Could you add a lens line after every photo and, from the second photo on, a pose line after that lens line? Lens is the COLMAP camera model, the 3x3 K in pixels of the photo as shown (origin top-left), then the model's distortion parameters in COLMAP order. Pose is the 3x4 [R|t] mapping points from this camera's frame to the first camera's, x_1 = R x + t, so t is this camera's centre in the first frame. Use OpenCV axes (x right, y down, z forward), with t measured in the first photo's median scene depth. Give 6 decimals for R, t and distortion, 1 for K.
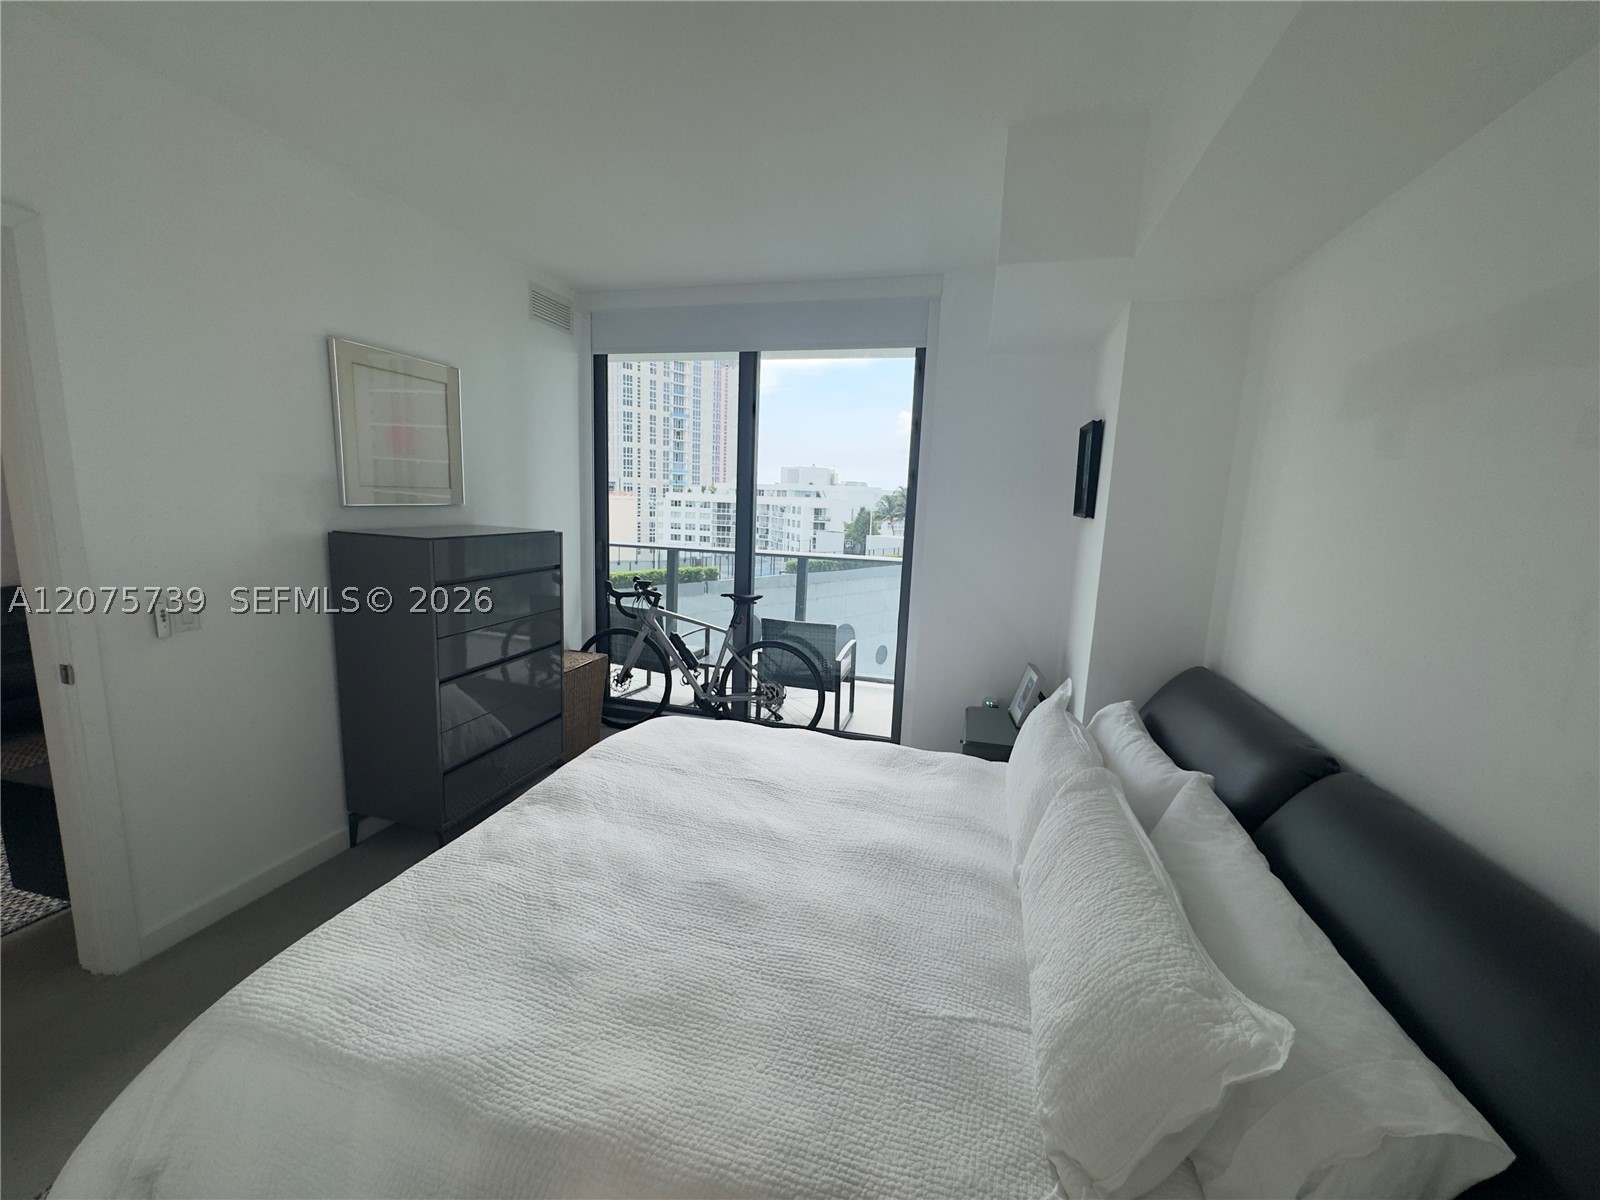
lens RADIAL K [[639.5, 0, 797.0], [0, 639.5, 597.4], [0, 0, 1]] dist [-0.006556, 0.000918]
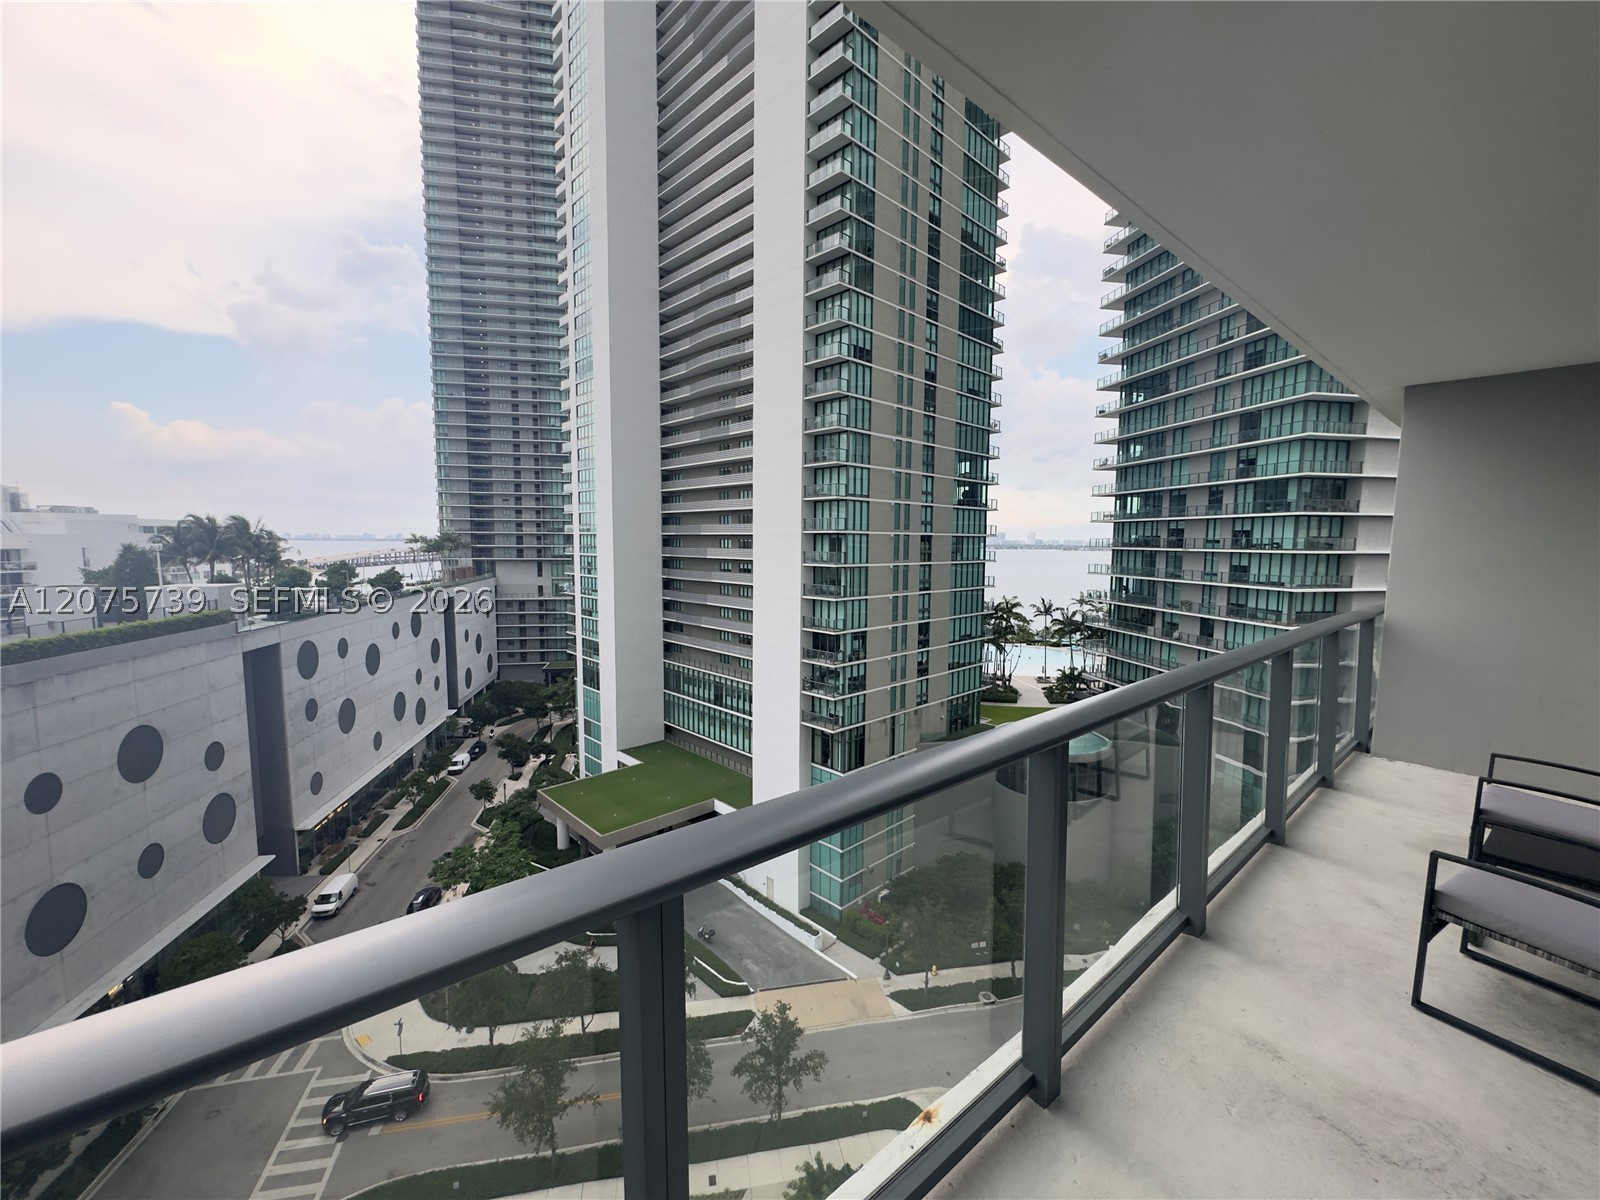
lens RADIAL K [[639.5, 0, 802.5], [0, 639.5, 600.5], [0, 0, 1]] dist [-0.006556, 0.000918]
pose [[0.565611, -0.112827, 0.816918, -0.025481], [0.140936, 0.989248, 0.039049, -0.006549], [-0.812540, 0.093046, 0.575431, 0.034448]]
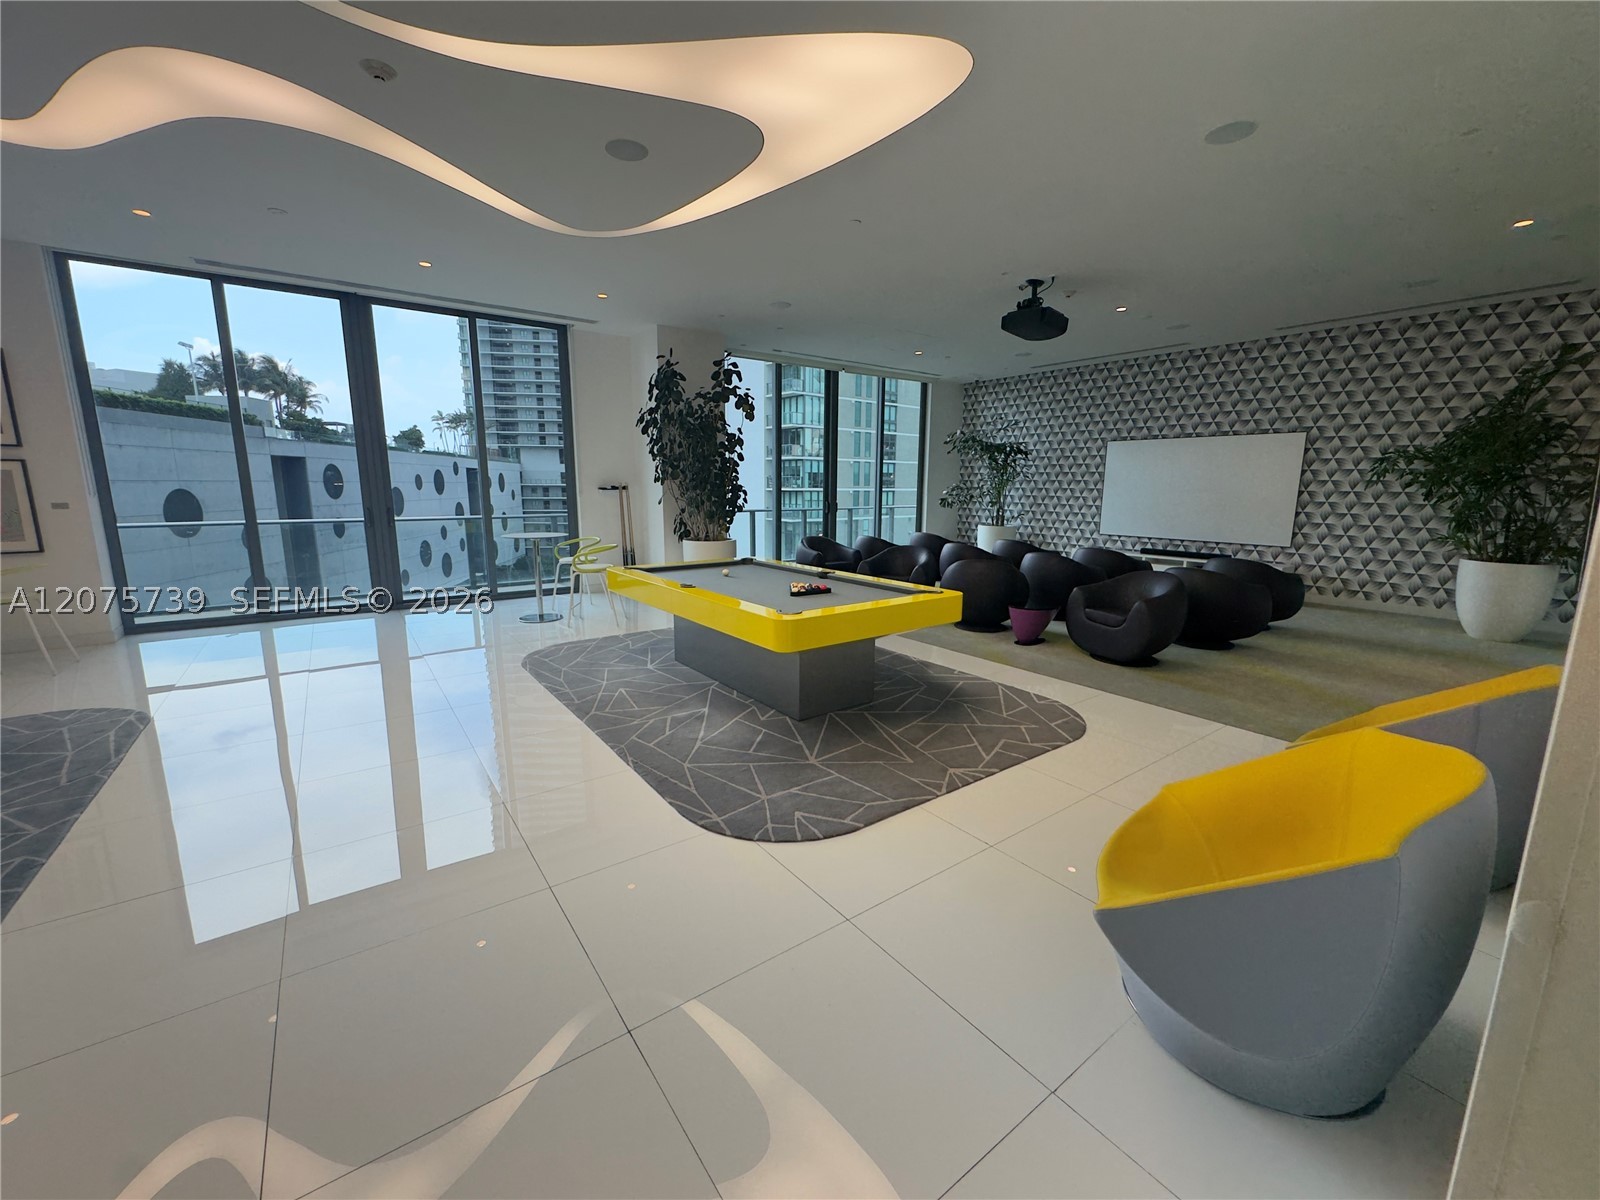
lens RADIAL K [[639.5, 0, 802.8], [0, 639.5, 613.1], [0, 0, 1]] dist [-0.006556, 0.000918]
pose [[0.624169, -0.177165, 0.760937, -0.028152], [0.134421, 0.983779, 0.118788, 0.090656], [-0.769639, 0.028142, 0.637859, -0.013455]]
